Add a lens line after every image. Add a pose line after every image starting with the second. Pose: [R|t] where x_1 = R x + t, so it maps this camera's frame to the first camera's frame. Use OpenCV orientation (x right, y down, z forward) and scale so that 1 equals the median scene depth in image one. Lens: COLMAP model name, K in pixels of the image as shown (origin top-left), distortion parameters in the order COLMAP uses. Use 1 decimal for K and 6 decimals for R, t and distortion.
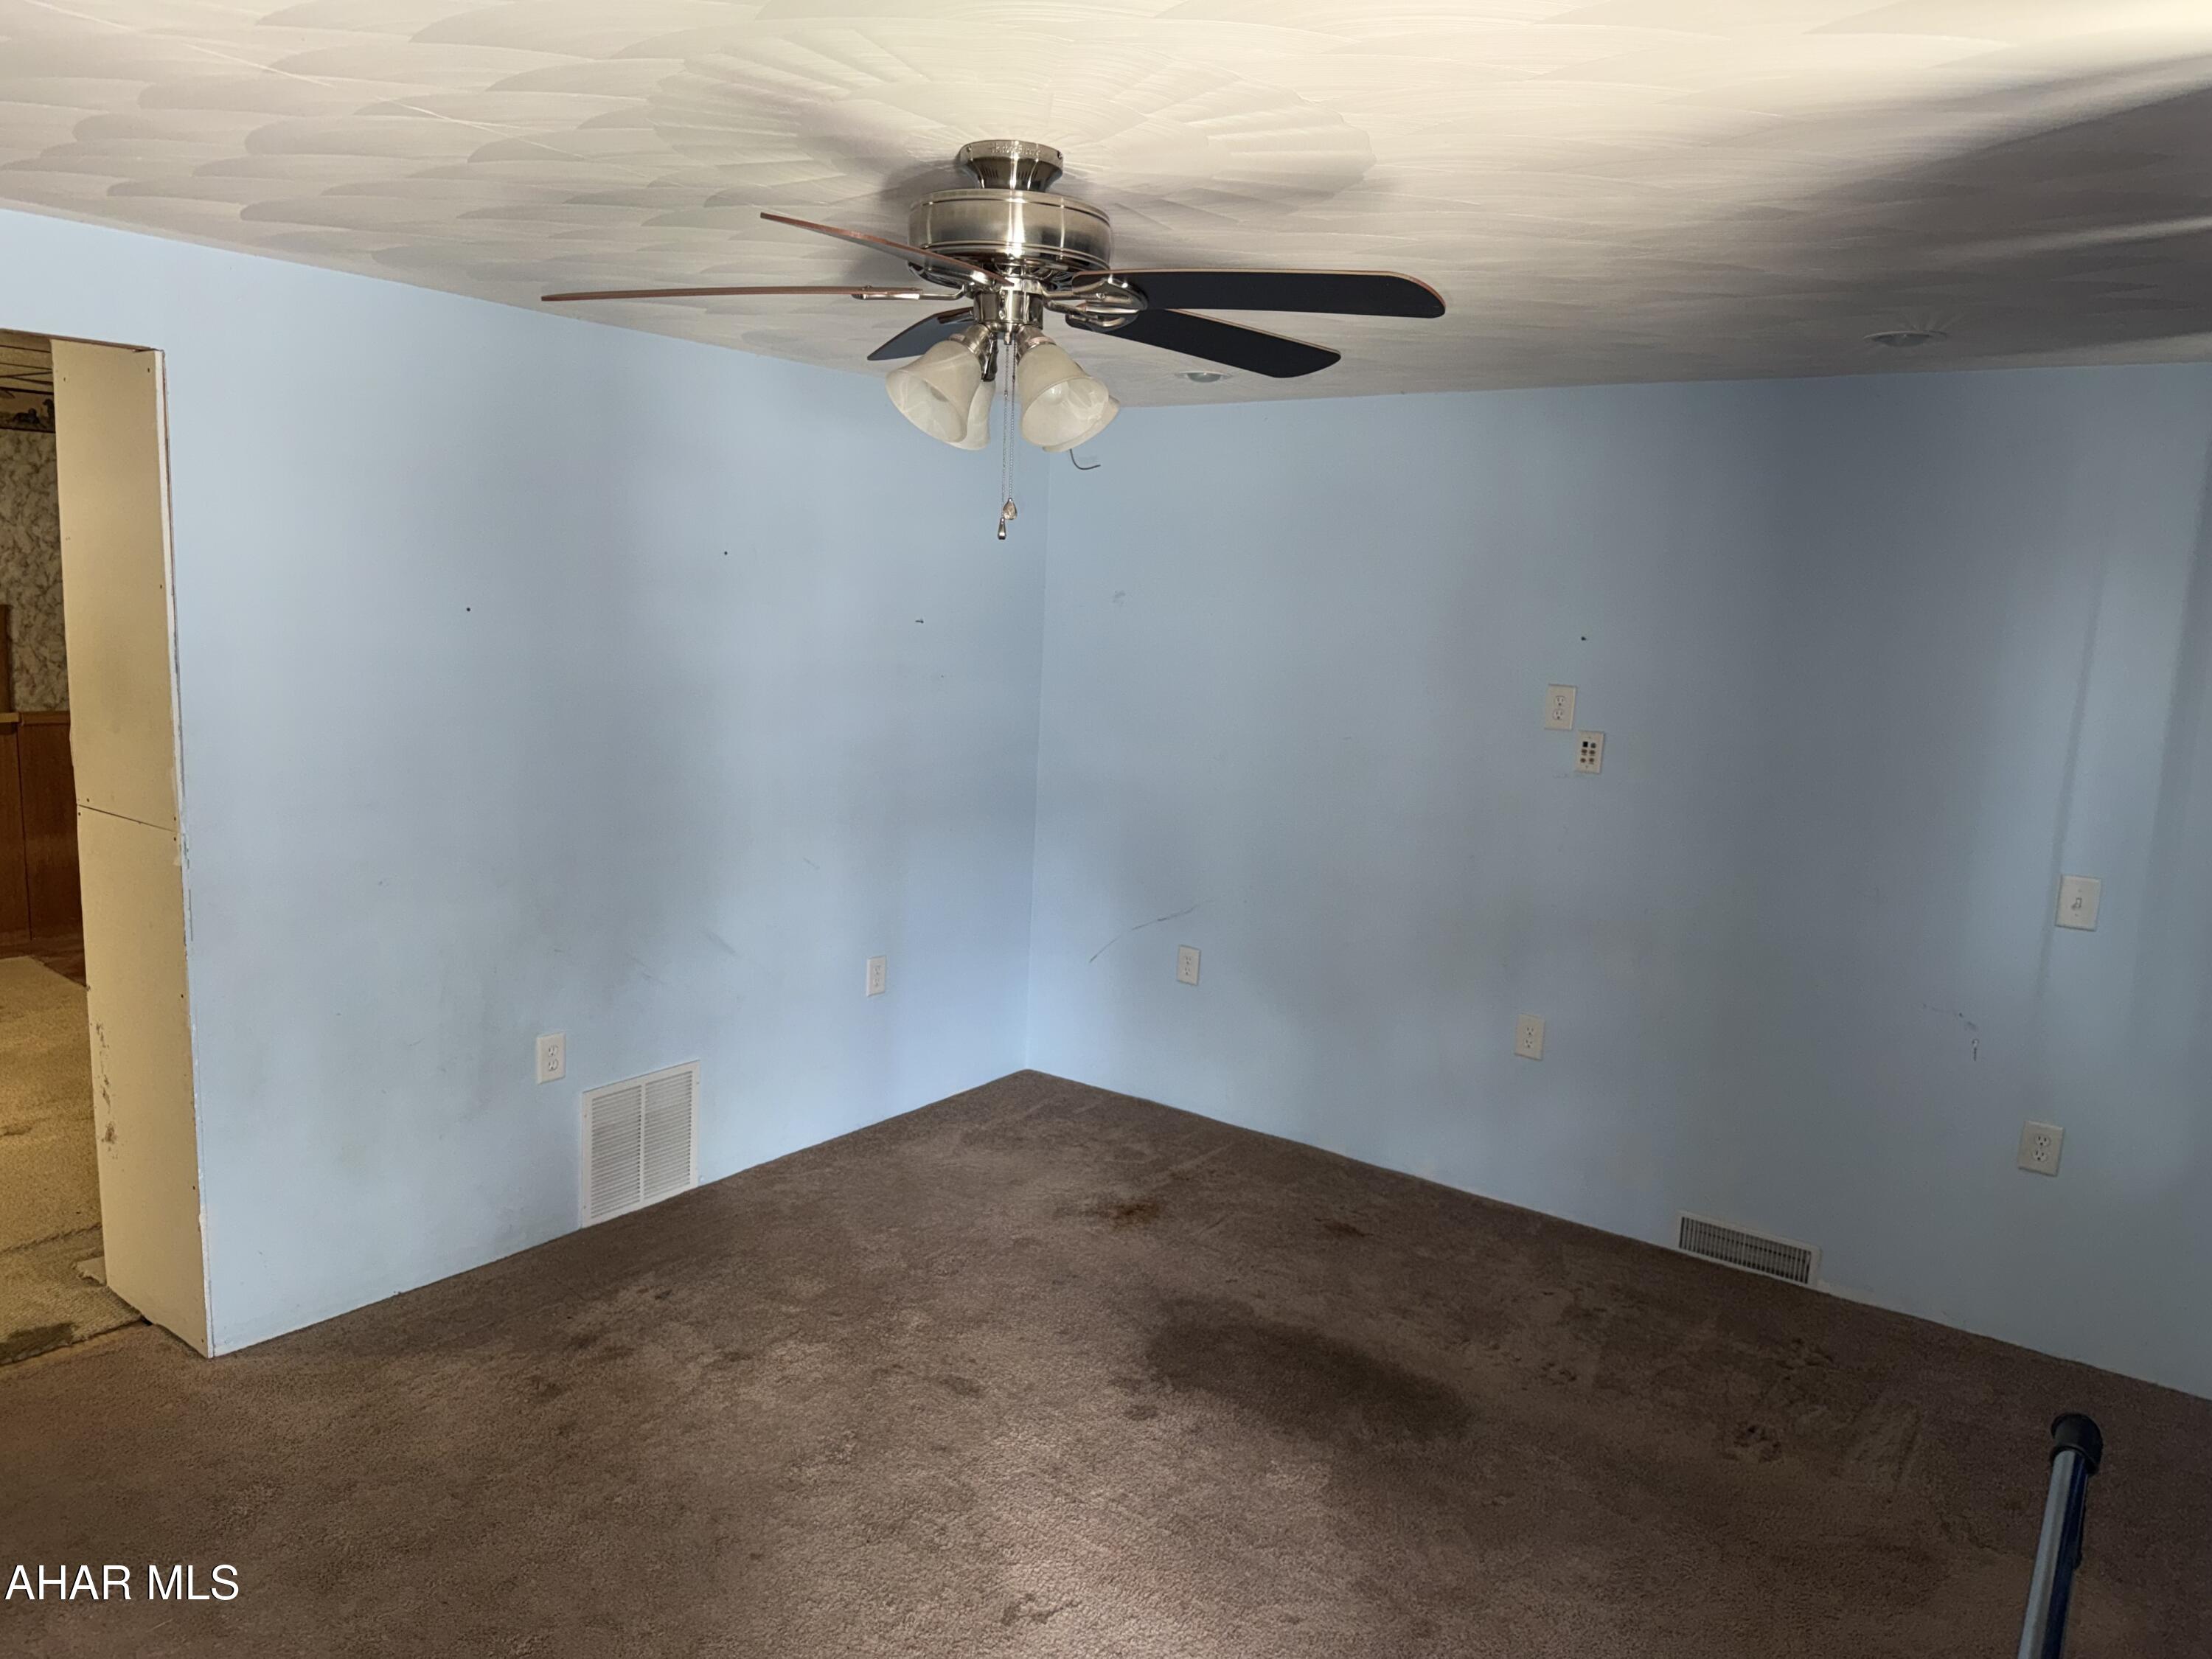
lens RADIAL K [[1544.6, 0, 1103.2], [0, 1544.6, 815.4], [0, 0, 1]] dist [0.053258, -0.066250]
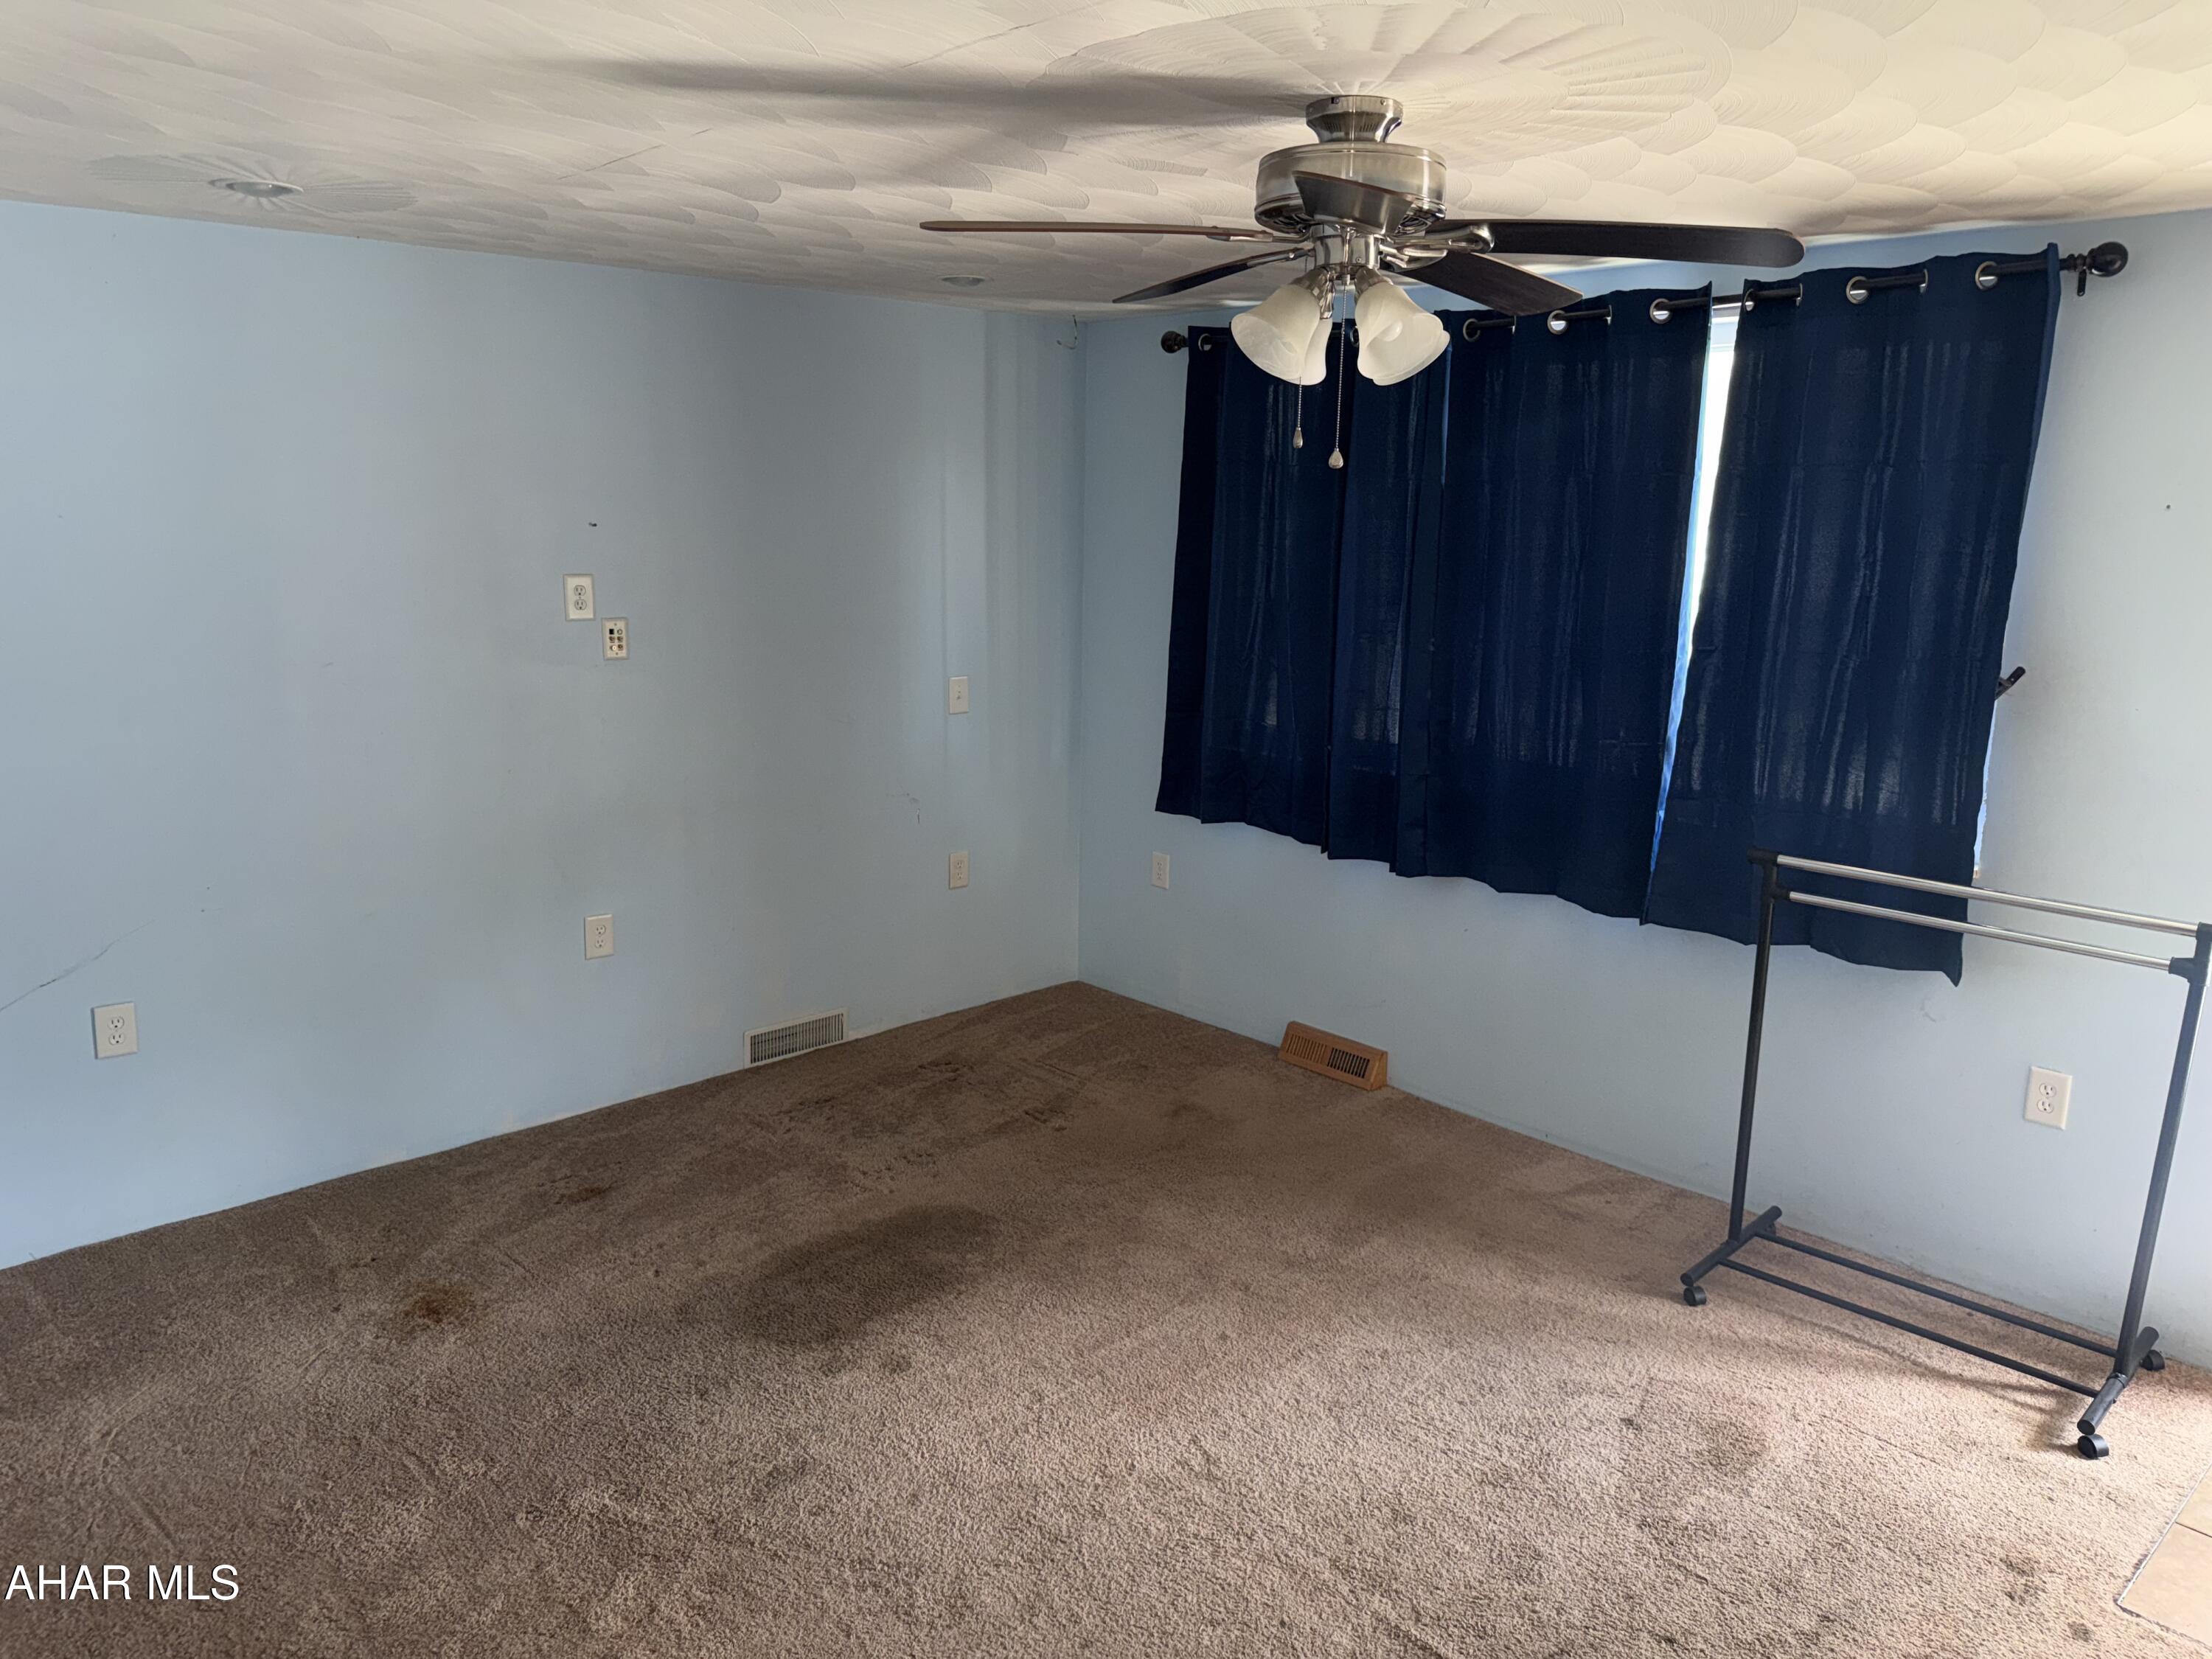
lens RADIAL K [[1544.6, 0, 1098.4], [0, 1544.6, 831.1], [0, 0, 1]] dist [0.053258, -0.066250]
pose [[0.178463, -0.245593, 0.952804, -0.679254], [0.133400, 0.965447, 0.223866, -0.115094], [-0.974862, 0.087152, 0.205059, 0.560760]]
